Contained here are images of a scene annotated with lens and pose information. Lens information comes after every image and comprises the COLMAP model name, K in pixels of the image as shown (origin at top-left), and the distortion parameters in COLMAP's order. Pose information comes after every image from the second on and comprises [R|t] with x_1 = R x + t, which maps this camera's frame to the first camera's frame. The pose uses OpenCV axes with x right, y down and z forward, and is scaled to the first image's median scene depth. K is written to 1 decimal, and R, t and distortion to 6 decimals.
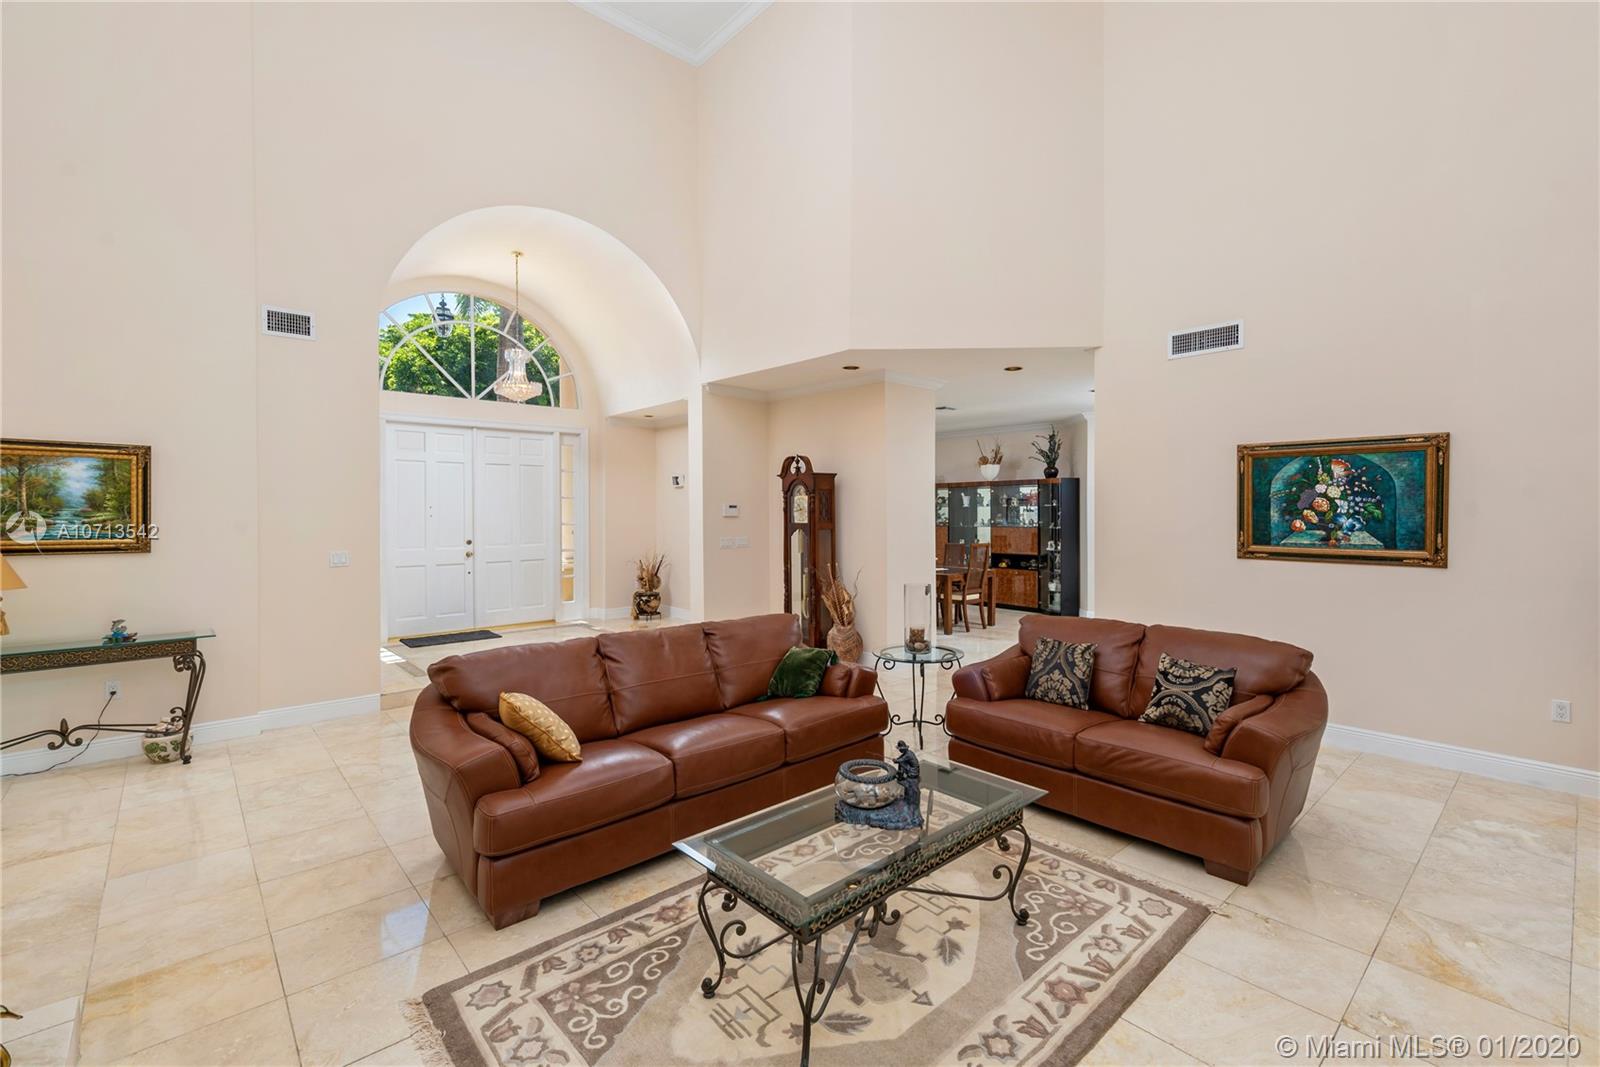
lens RADIAL K [[696.2, 0, 800.9], [0, 696.2, 514.0], [0, 0, 1]] dist [0.010830, -0.000343]
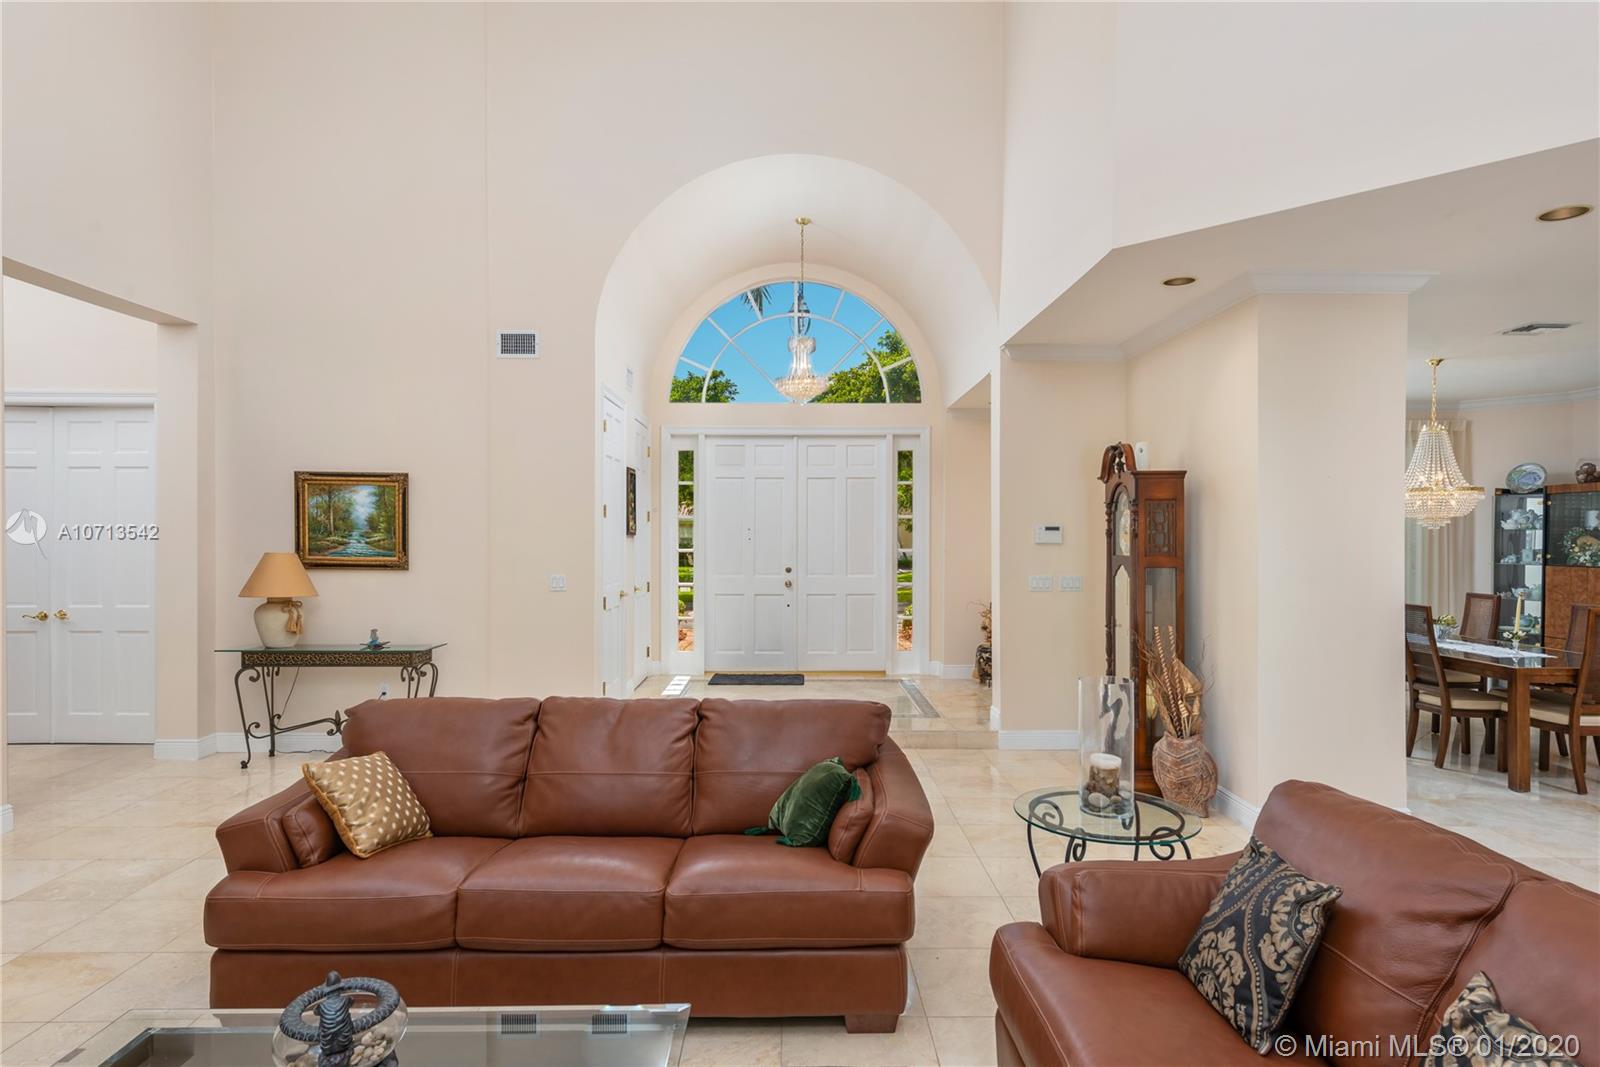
lens RADIAL K [[868.6, 0, 800.0], [0, 868.6, 533.5], [0, 0, 1]] dist [0.010543, -0.001493]
pose [[0.752546, 0.003838, -0.658528, 0.434100], [-0.007354, 0.999970, -0.002575, -0.003351], [0.658498, 0.006781, 0.752552, 0.379491]]
